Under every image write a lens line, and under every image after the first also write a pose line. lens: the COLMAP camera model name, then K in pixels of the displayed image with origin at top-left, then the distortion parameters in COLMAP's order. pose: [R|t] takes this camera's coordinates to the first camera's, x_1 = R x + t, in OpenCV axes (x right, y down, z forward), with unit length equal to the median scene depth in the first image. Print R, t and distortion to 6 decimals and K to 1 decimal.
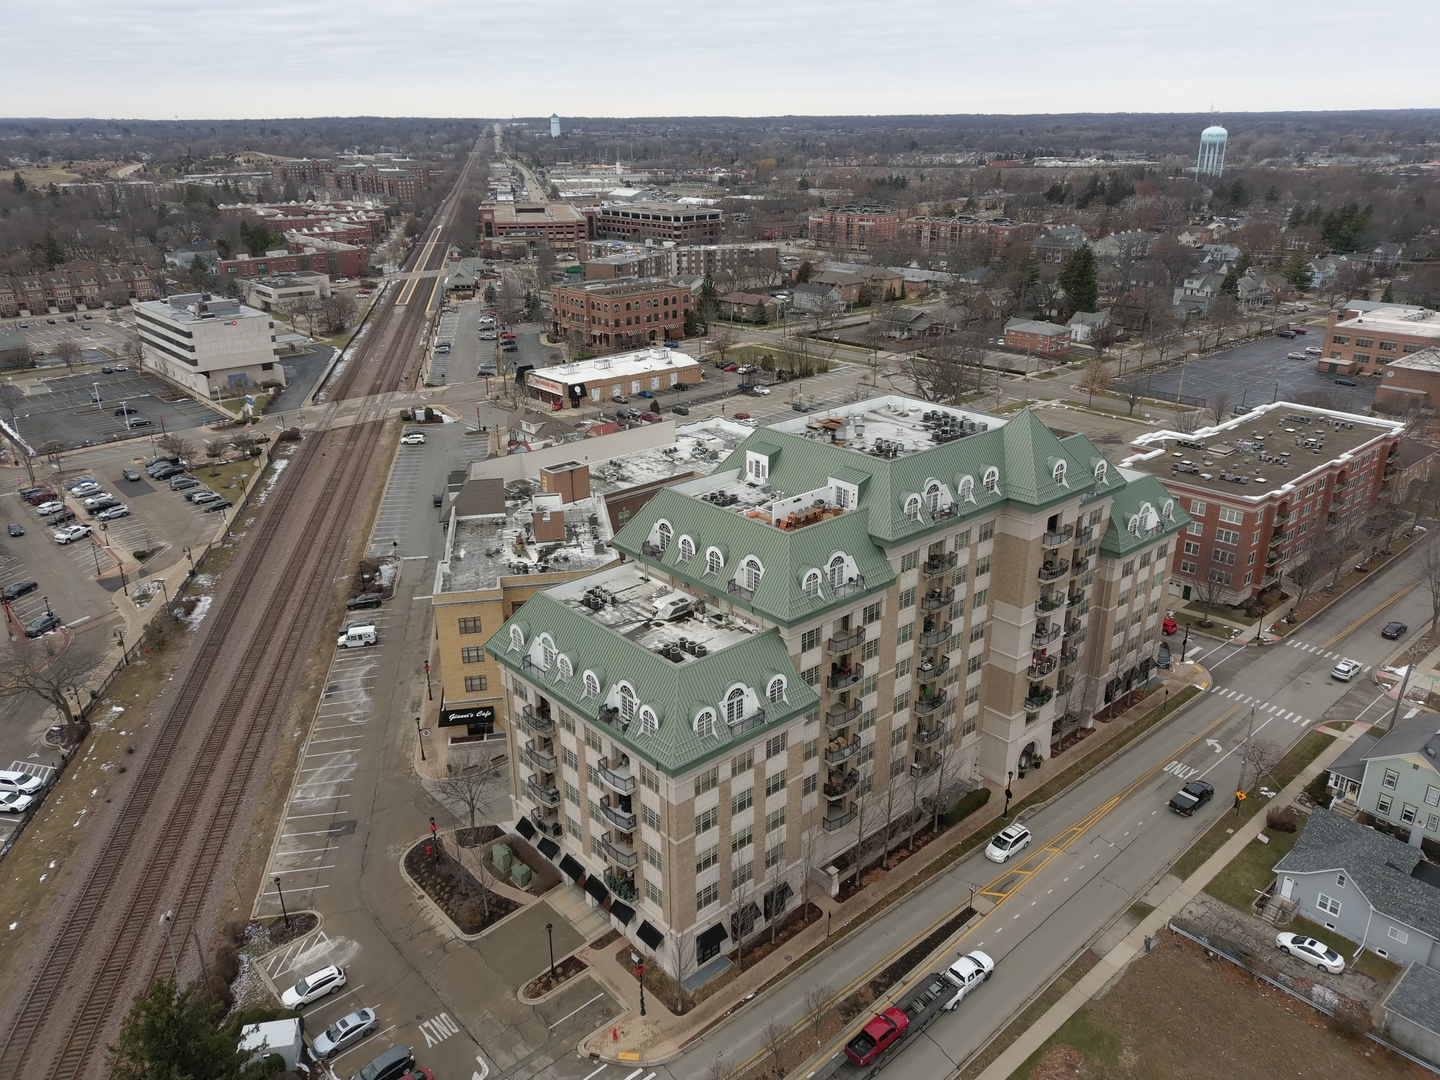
lens RADIAL K [[1077.0, 0, 721.7], [0, 1077.0, 536.9], [0, 0, 1]] dist [0.057173, -0.074128]
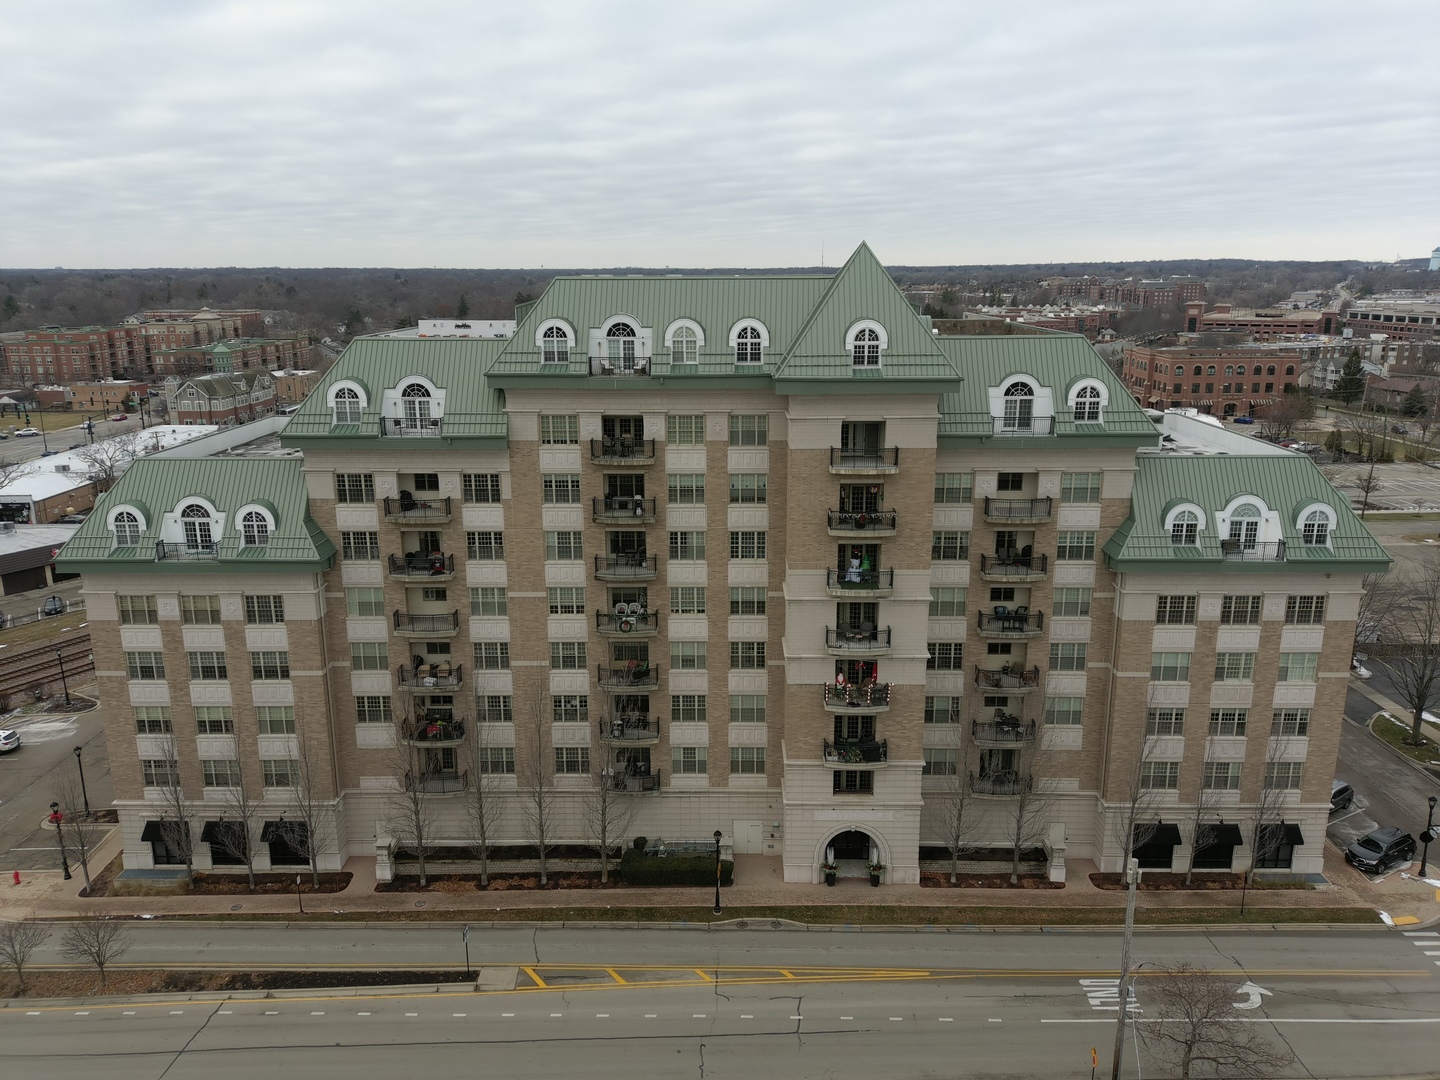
lens RADIAL K [[1077.0, 0, 711.2], [0, 1077.0, 540.6], [0, 0, 1]] dist [0.057173, -0.074128]
pose [[0.741618, 0.170371, -0.648827, 0.638369], [-0.244776, 0.969250, -0.025274, 0.077375], [0.624570, 0.177561, 0.760516, 0.521276]]
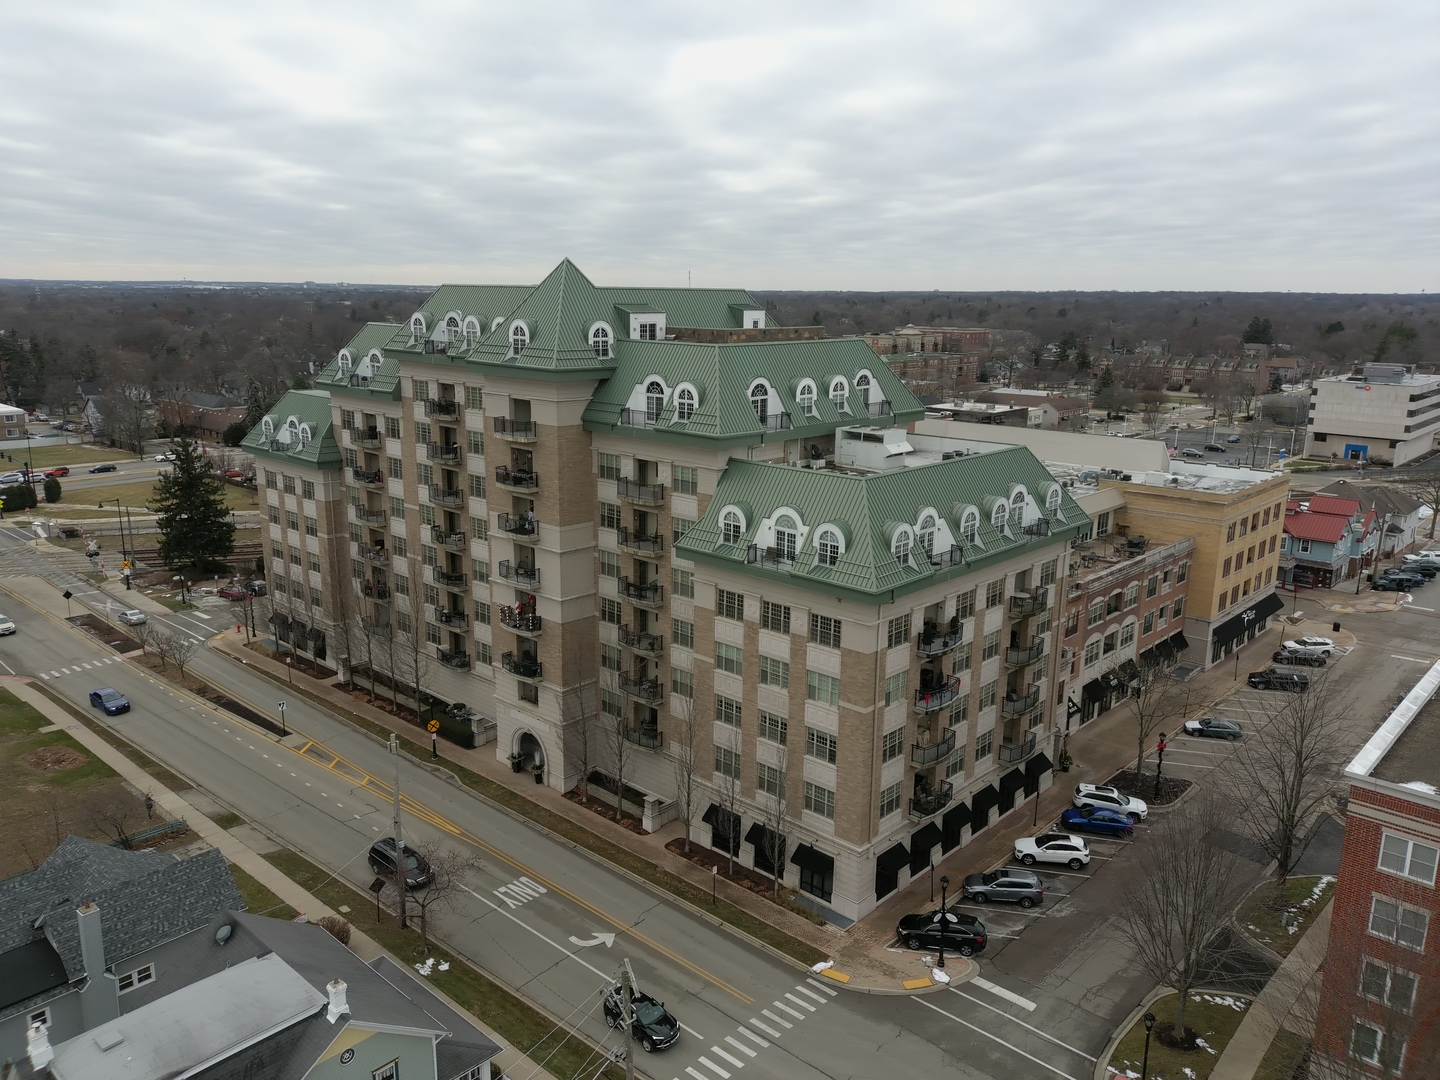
lens RADIAL K [[1077.0, 0, 716.7], [0, 1077.0, 538.3], [0, 0, 1]] dist [0.057173, -0.074128]
pose [[0.100743, 0.234182, -0.966959, 1.062565], [-0.370385, 0.910872, 0.182010, -0.118670], [0.923399, 0.339811, 0.178502, 1.031414]]
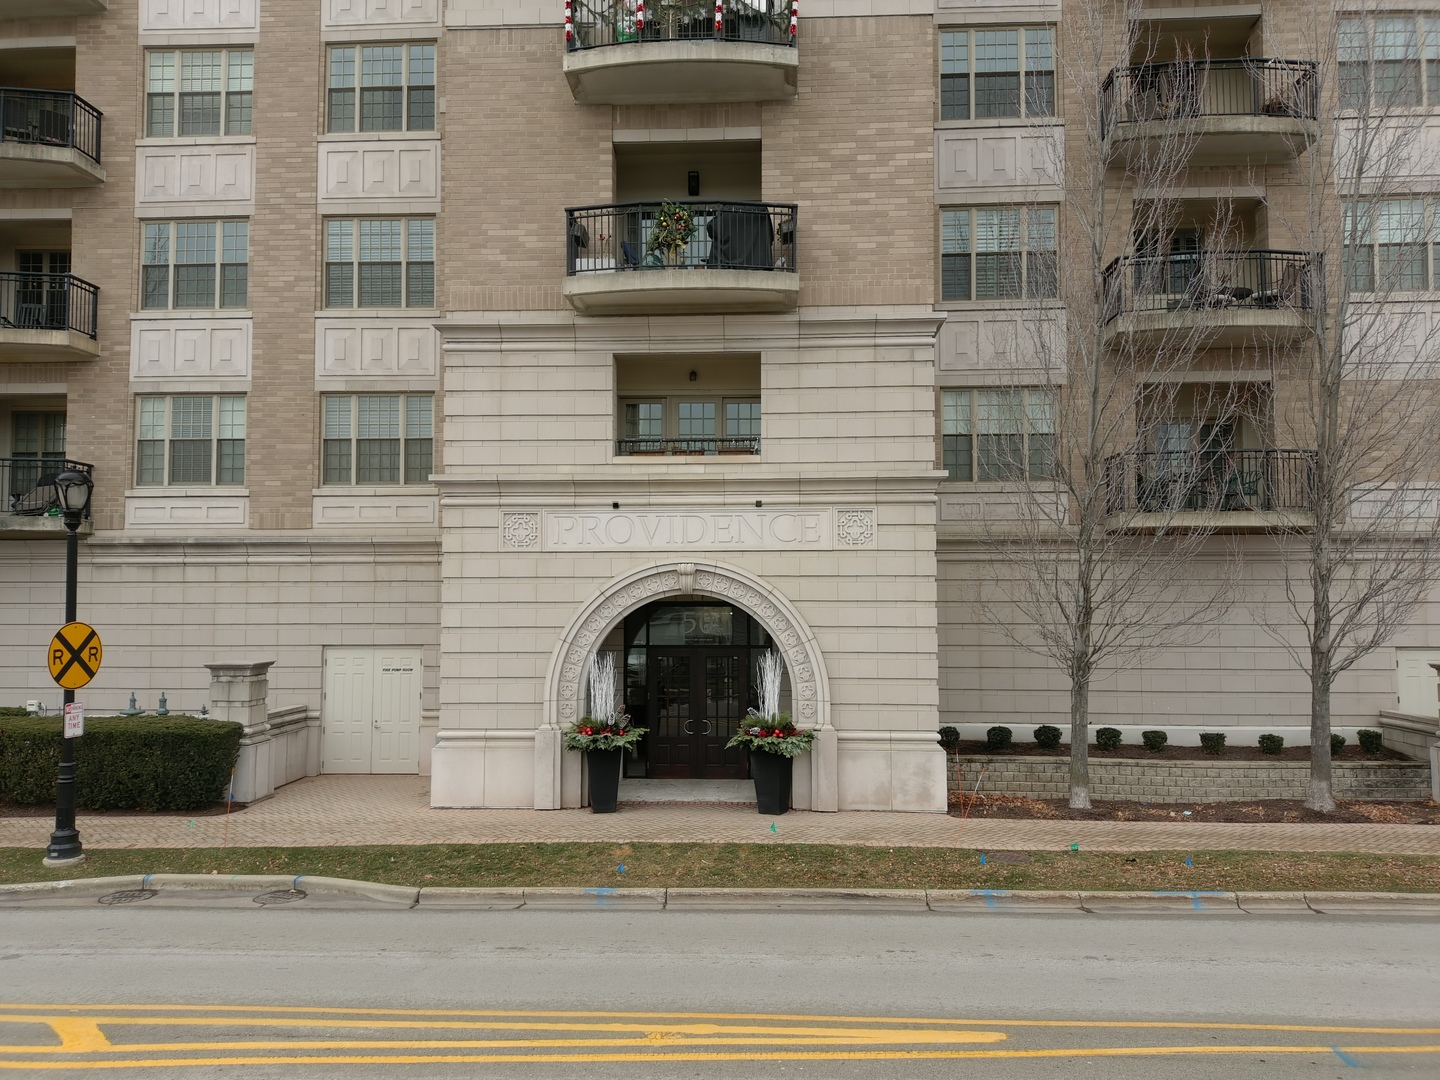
lens RADIAL K [[1077.0, 0, 710.7], [0, 1077.0, 544.7], [0, 0, 1]] dist [0.057173, -0.074128]
pose [[0.722912, -0.022189, -0.690584, 0.433248], [-0.257380, 0.918902, -0.298954, 0.252163], [0.641213, 0.393860, 0.658574, 0.982584]]
